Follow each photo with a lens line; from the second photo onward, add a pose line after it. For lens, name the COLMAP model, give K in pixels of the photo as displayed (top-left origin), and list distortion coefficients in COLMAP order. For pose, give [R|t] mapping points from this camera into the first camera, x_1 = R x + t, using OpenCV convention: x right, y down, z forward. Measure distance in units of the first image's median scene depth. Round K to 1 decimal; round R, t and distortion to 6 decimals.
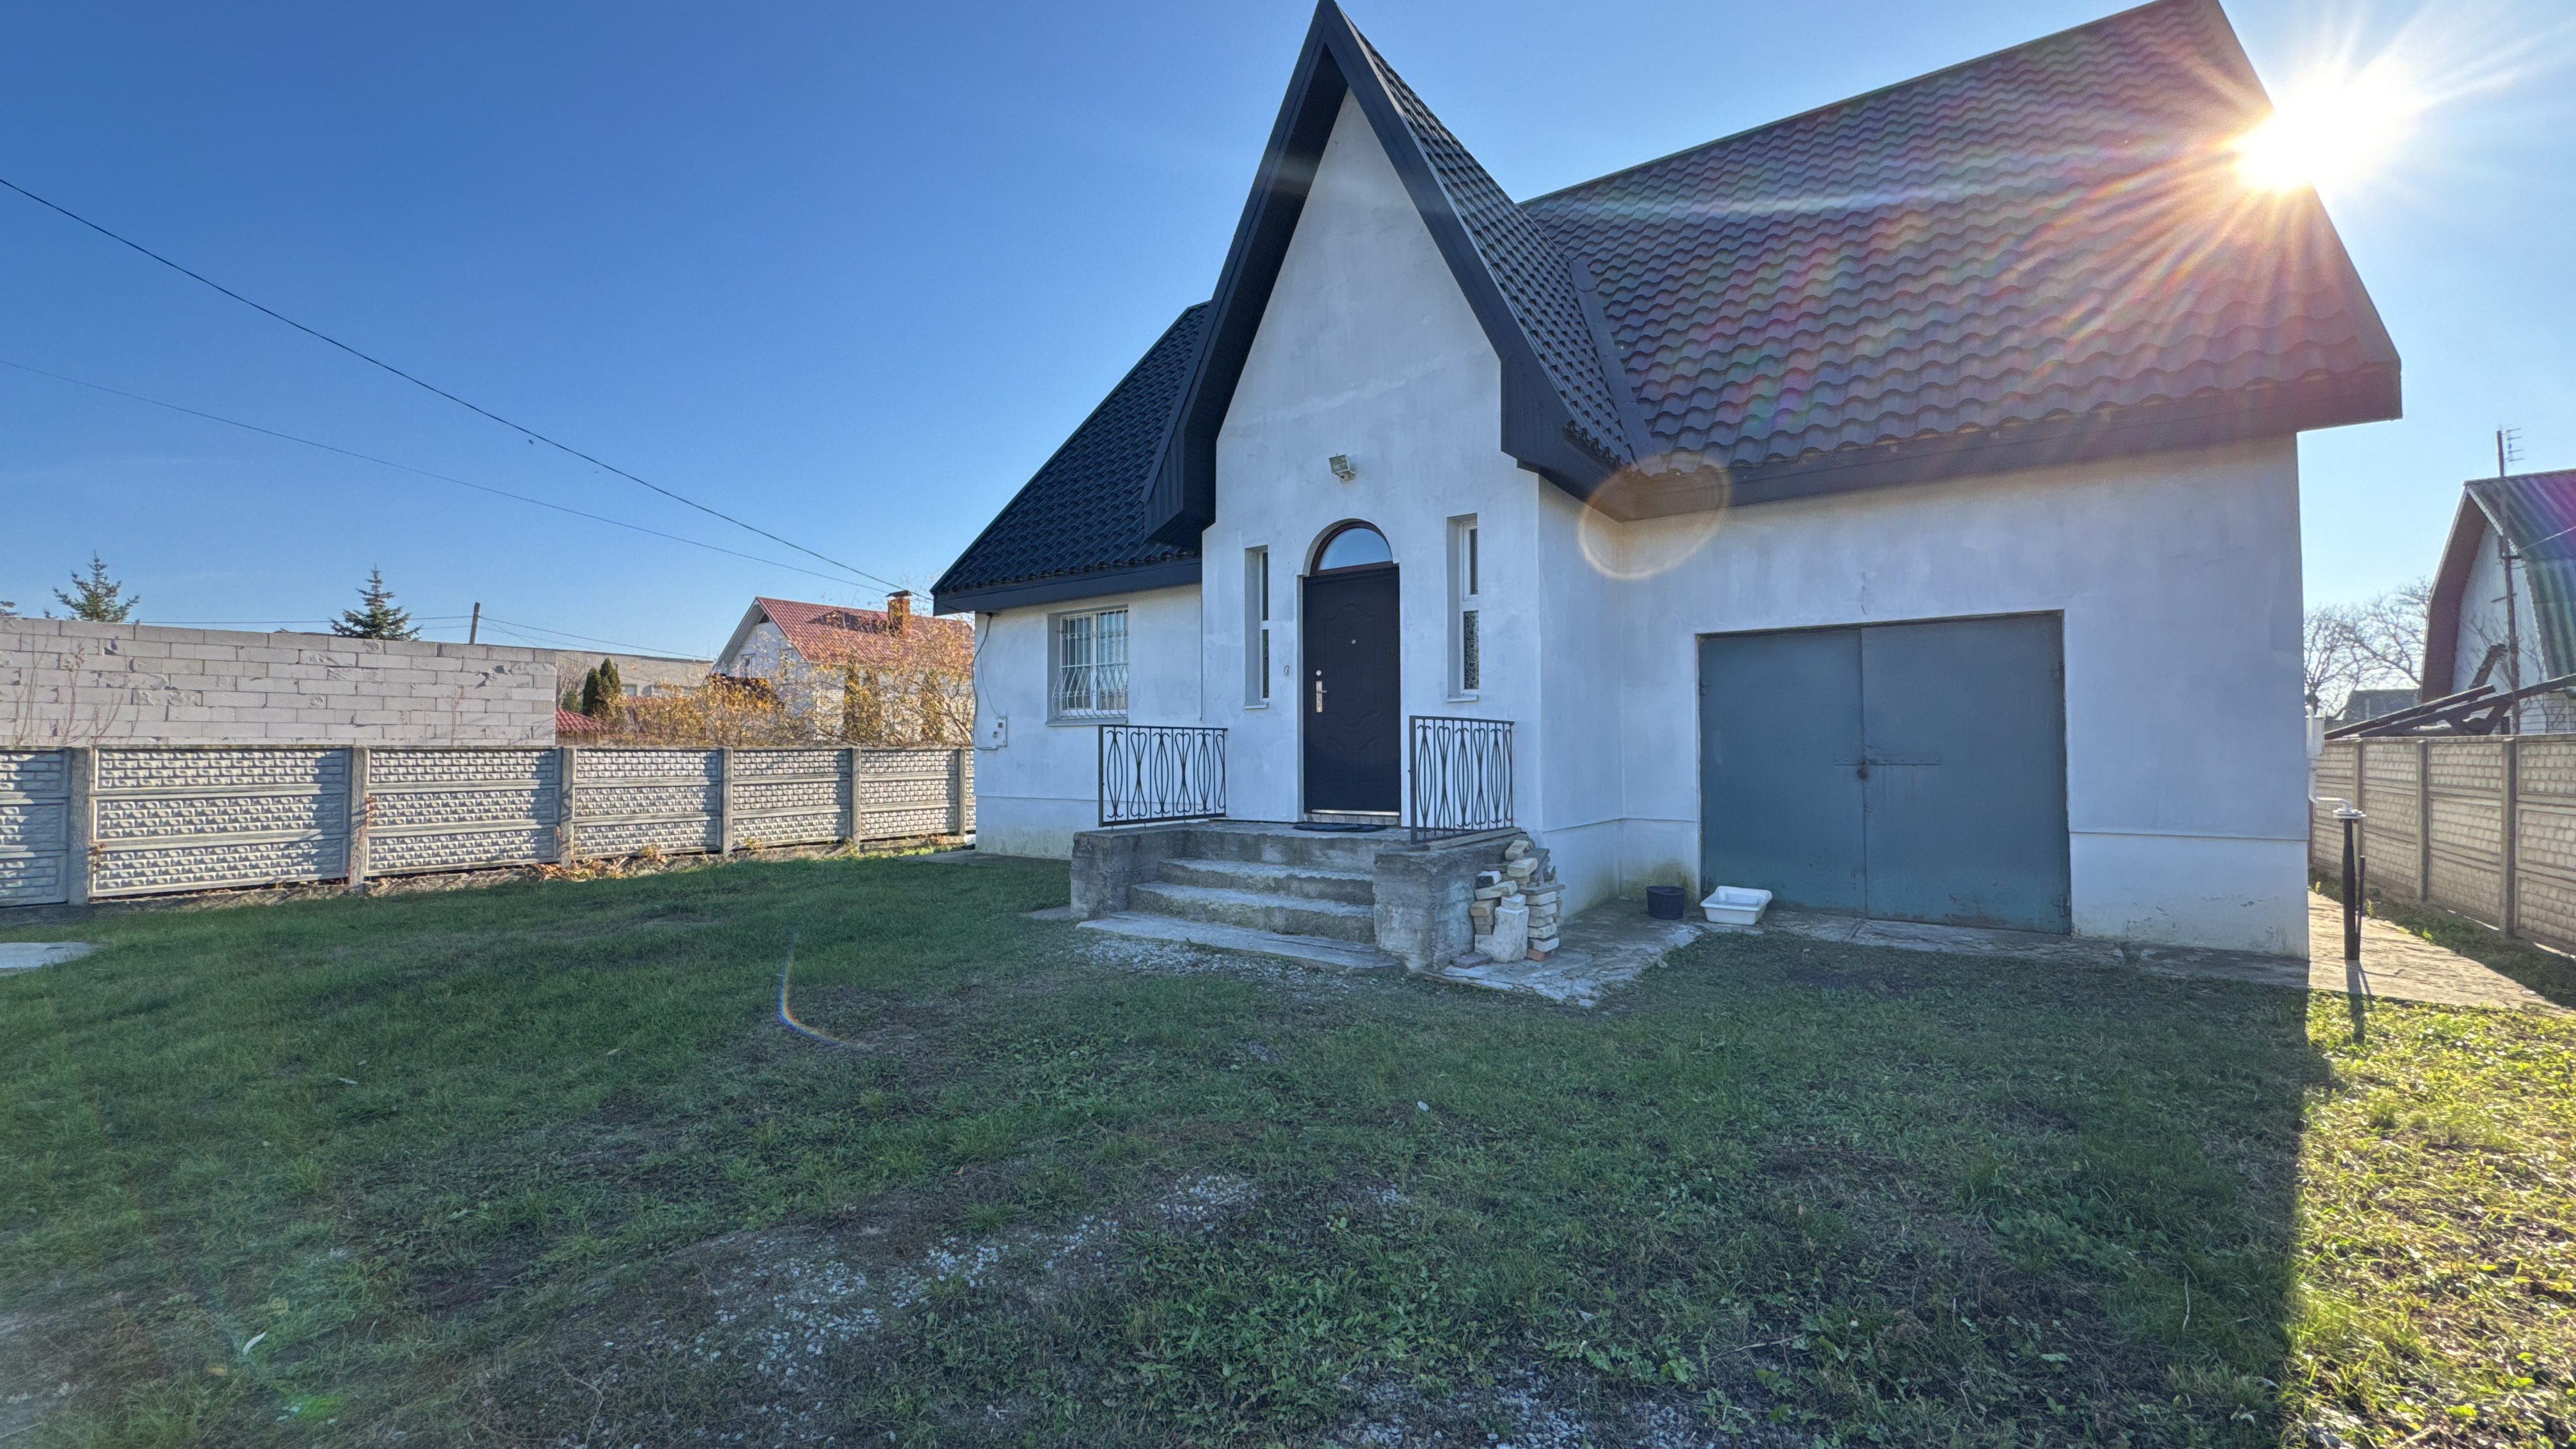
lens RADIAL K [[1036.8, 0, 1303.7], [0, 1036.8, 724.5], [0, 0, 1]] dist [-0.002542, 0.000145]
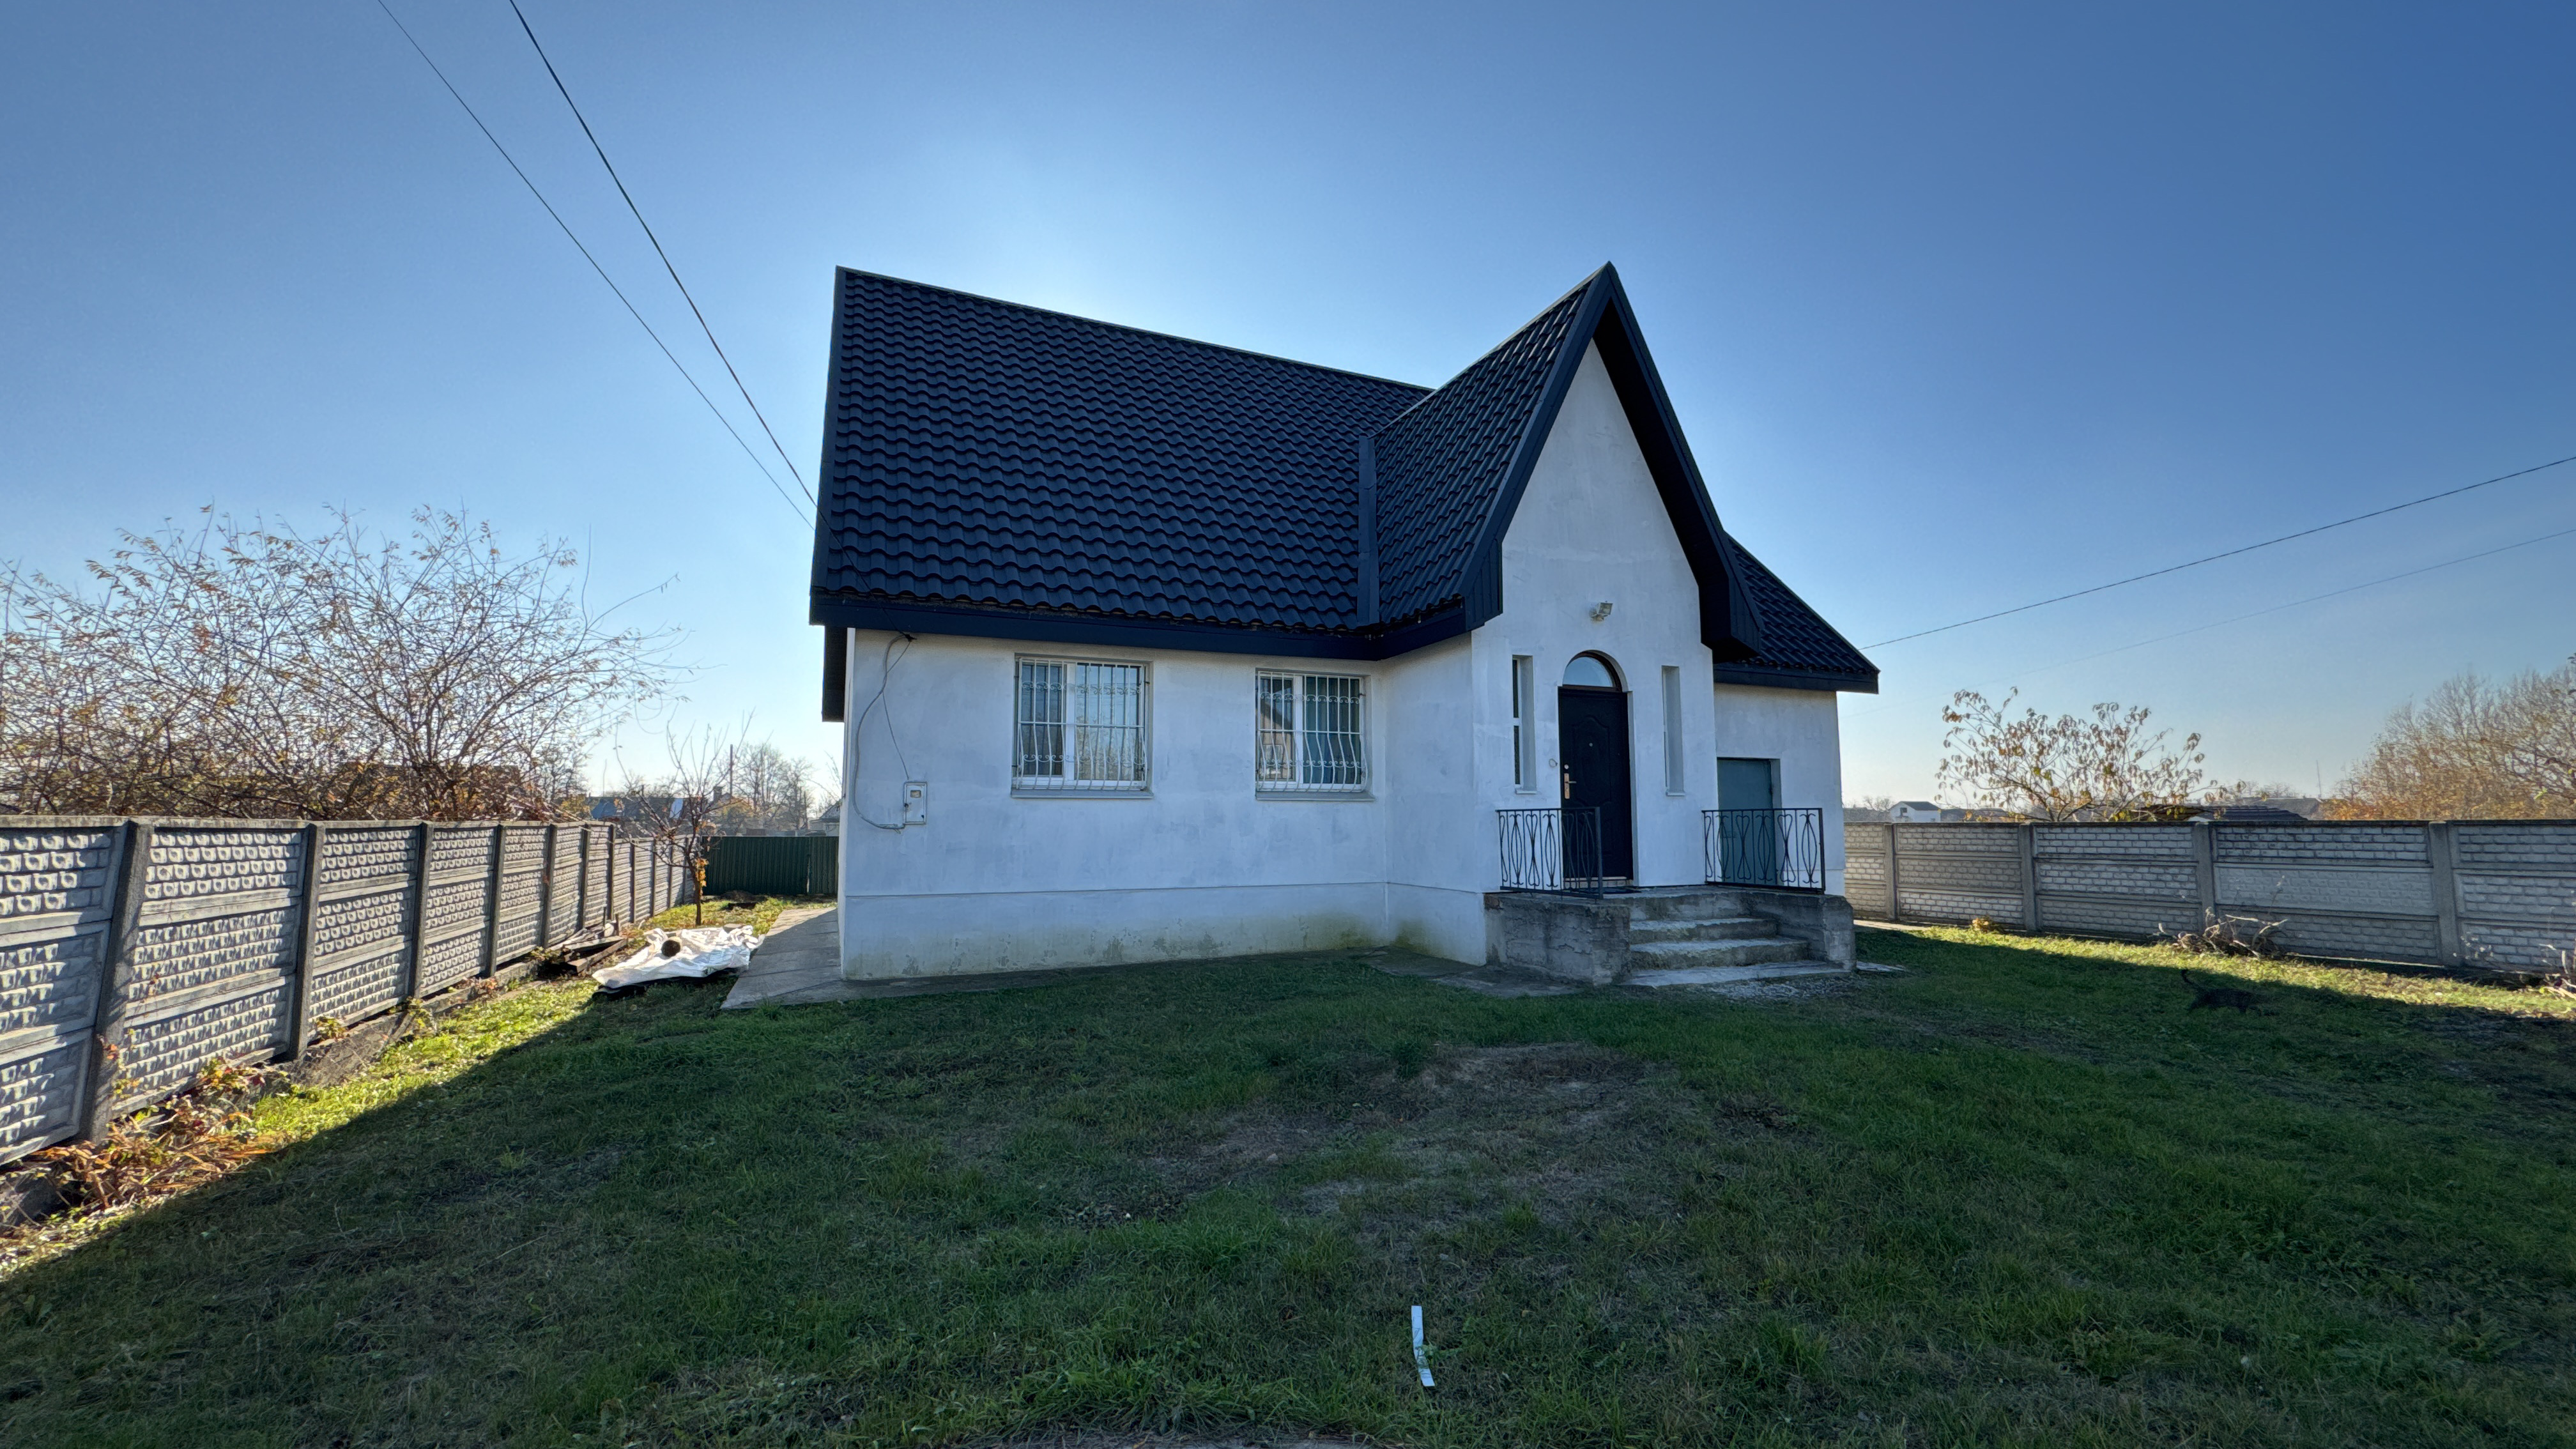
lens RADIAL K [[1024.9, 0, 1292.8], [0, 1024.9, 725.3], [0, 0, 1]] dist [-0.001865, 0.000040]
pose [[0.520984, 0.083933, 0.849430, -1.186254], [-0.022887, 0.996170, -0.084395, 0.011748], [-0.853260, 0.024527, 0.520909, 0.632485]]
